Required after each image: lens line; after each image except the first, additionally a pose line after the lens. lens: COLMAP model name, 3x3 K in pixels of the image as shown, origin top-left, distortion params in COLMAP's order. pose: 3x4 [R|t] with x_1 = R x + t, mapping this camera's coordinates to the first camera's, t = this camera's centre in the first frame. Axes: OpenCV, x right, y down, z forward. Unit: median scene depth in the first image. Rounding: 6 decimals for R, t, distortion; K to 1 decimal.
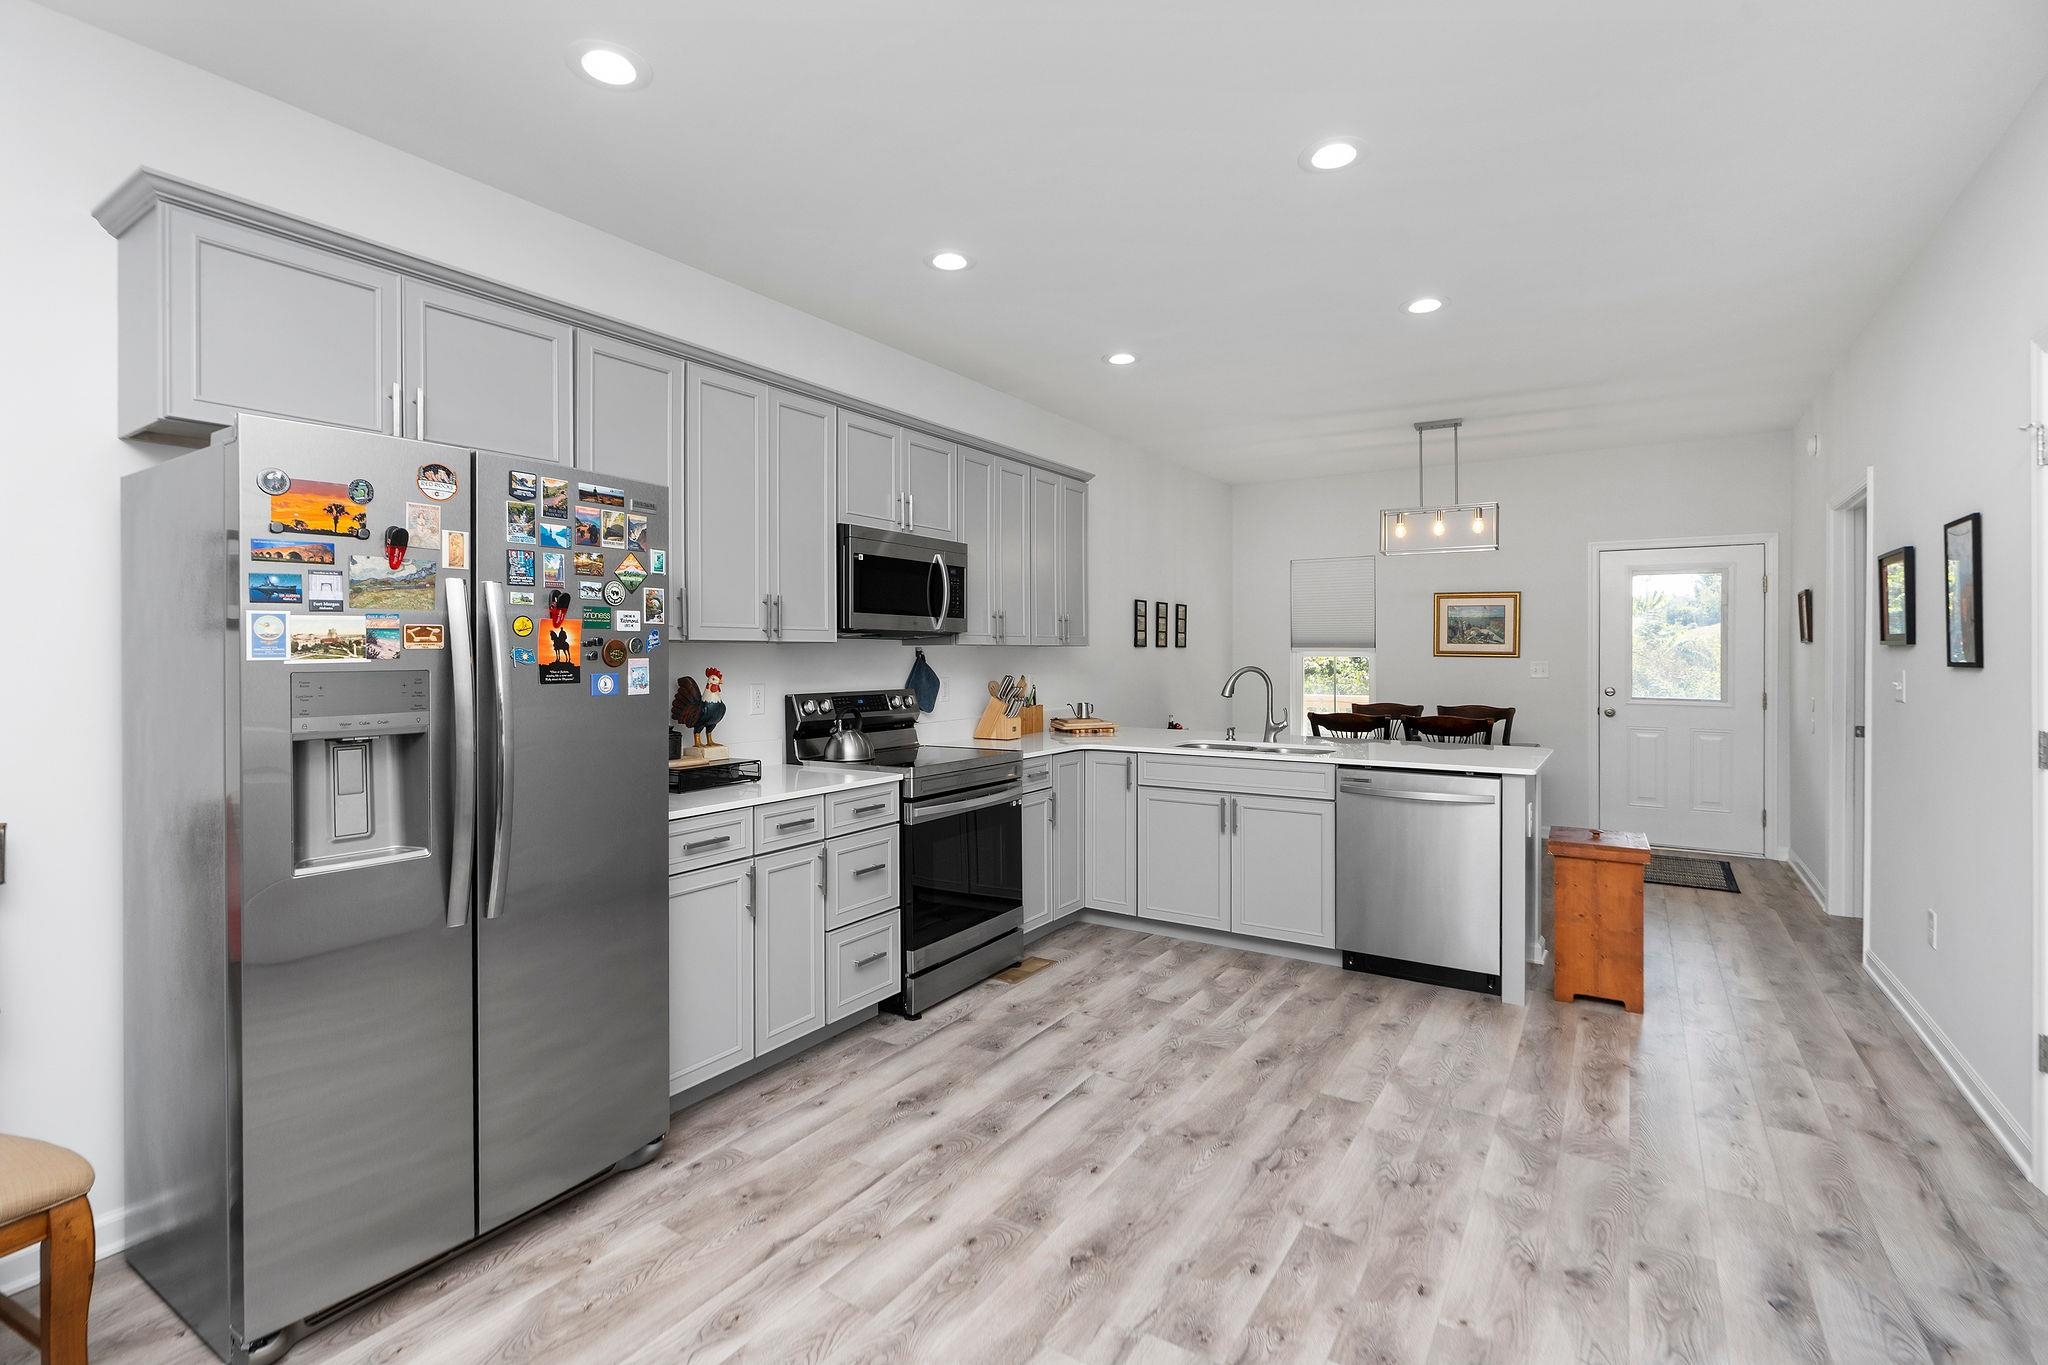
lens RADIAL K [[949.6, 0, 1023.8], [0, 949.6, 666.6], [0, 0, 1]] dist [-0.002471, 0.000513]
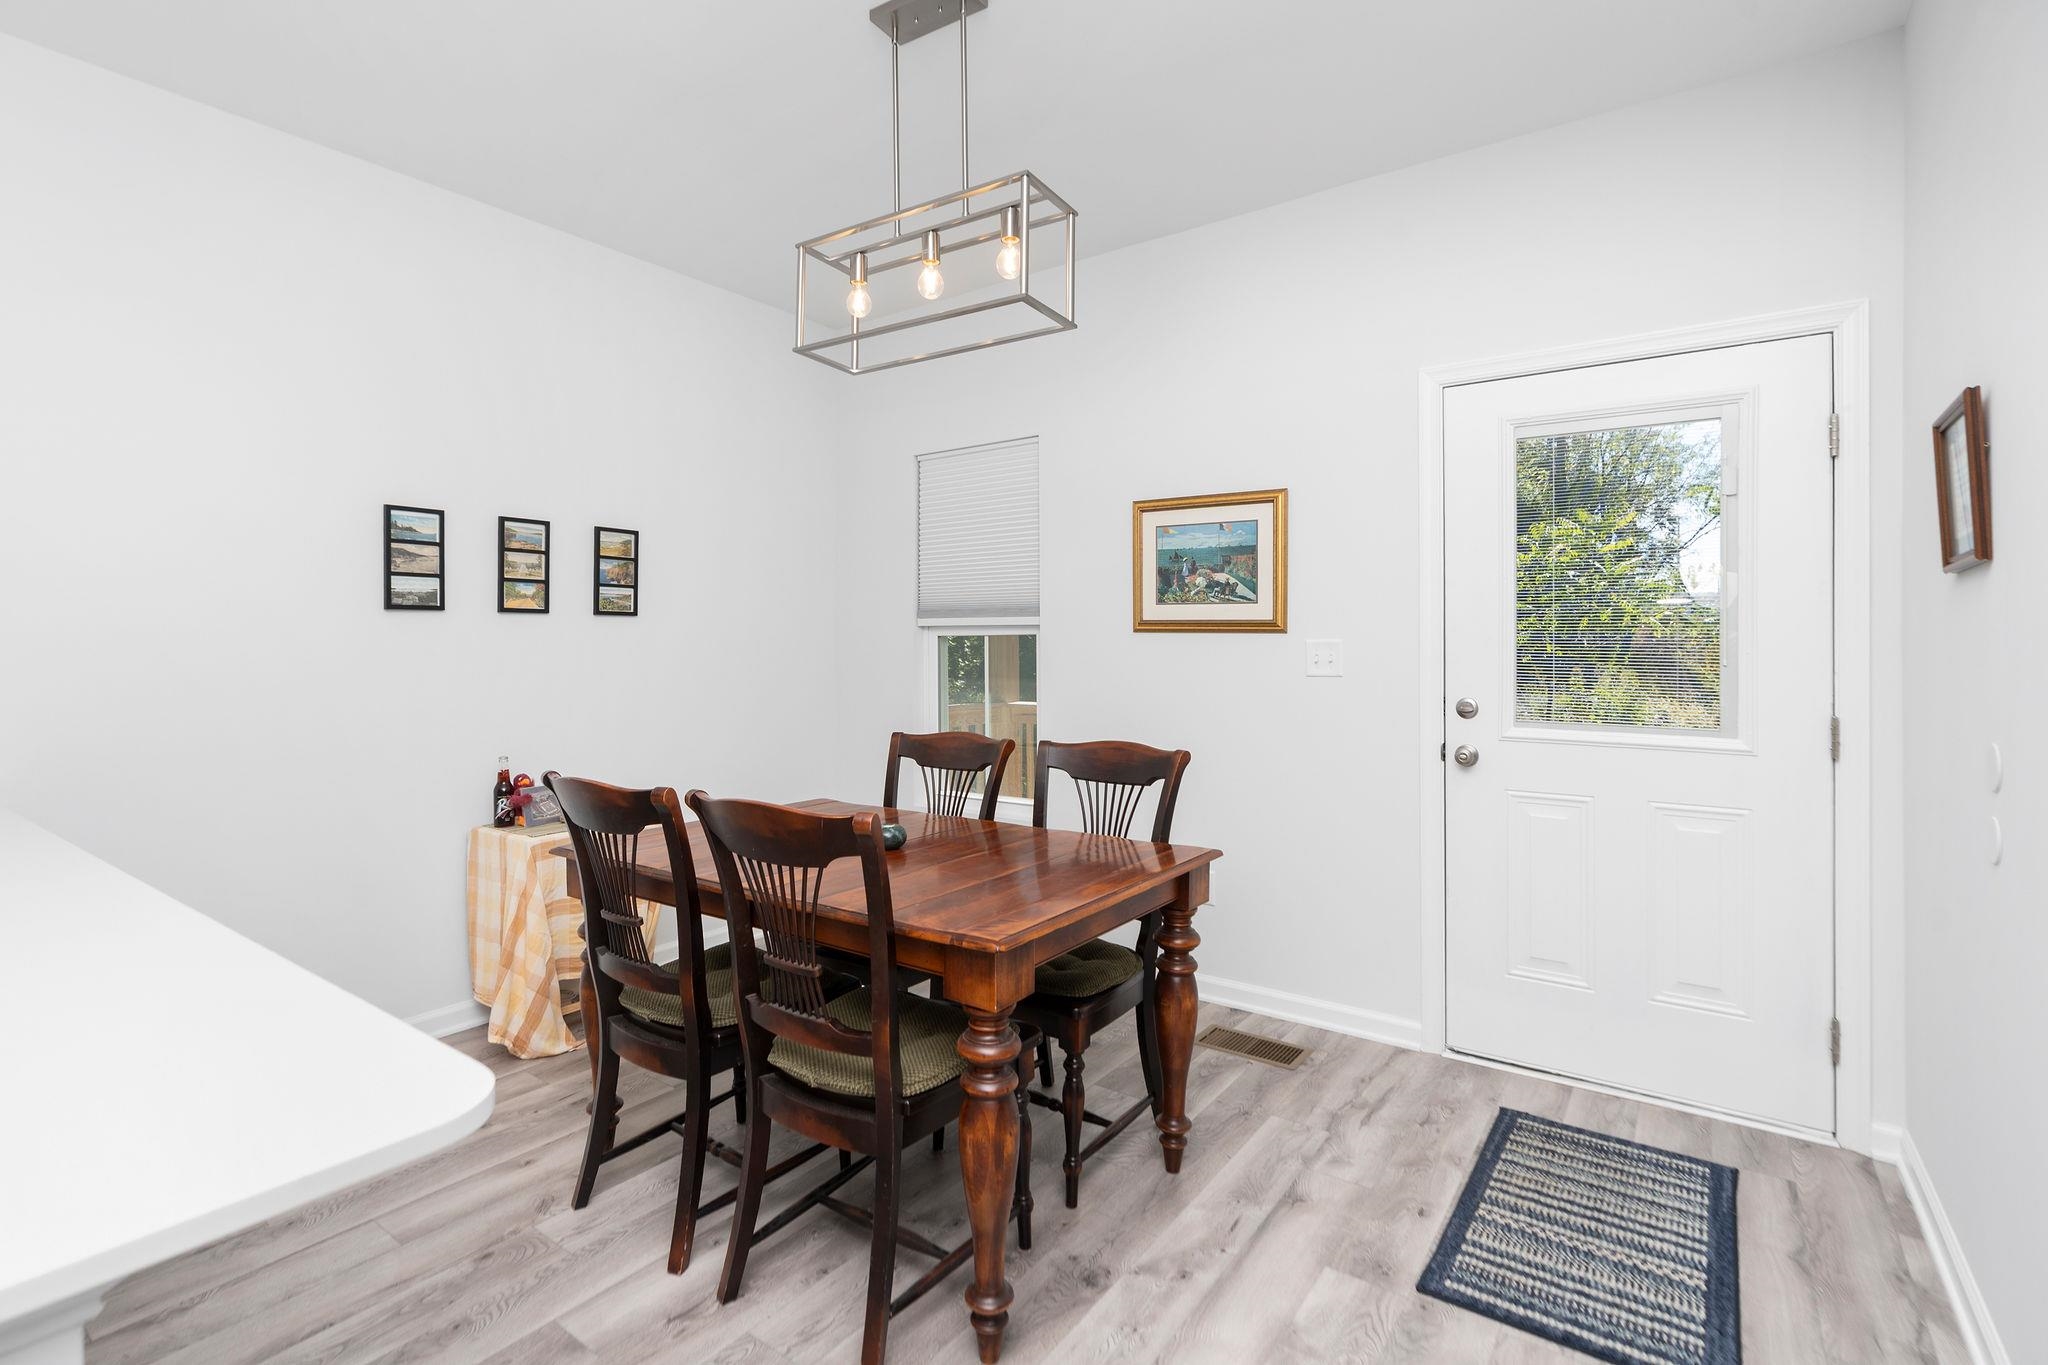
lens RADIAL K [[949.6, 0, 1014.9], [0, 949.6, 647.3], [0, 0, 1]] dist [-0.002471, 0.000513]
pose [[0.997748, -0.000205, -0.067079, 0.417391], [-0.000045, 0.999993, -0.003726, -0.000251], [0.067080, 0.003721, 0.997741, 0.521277]]
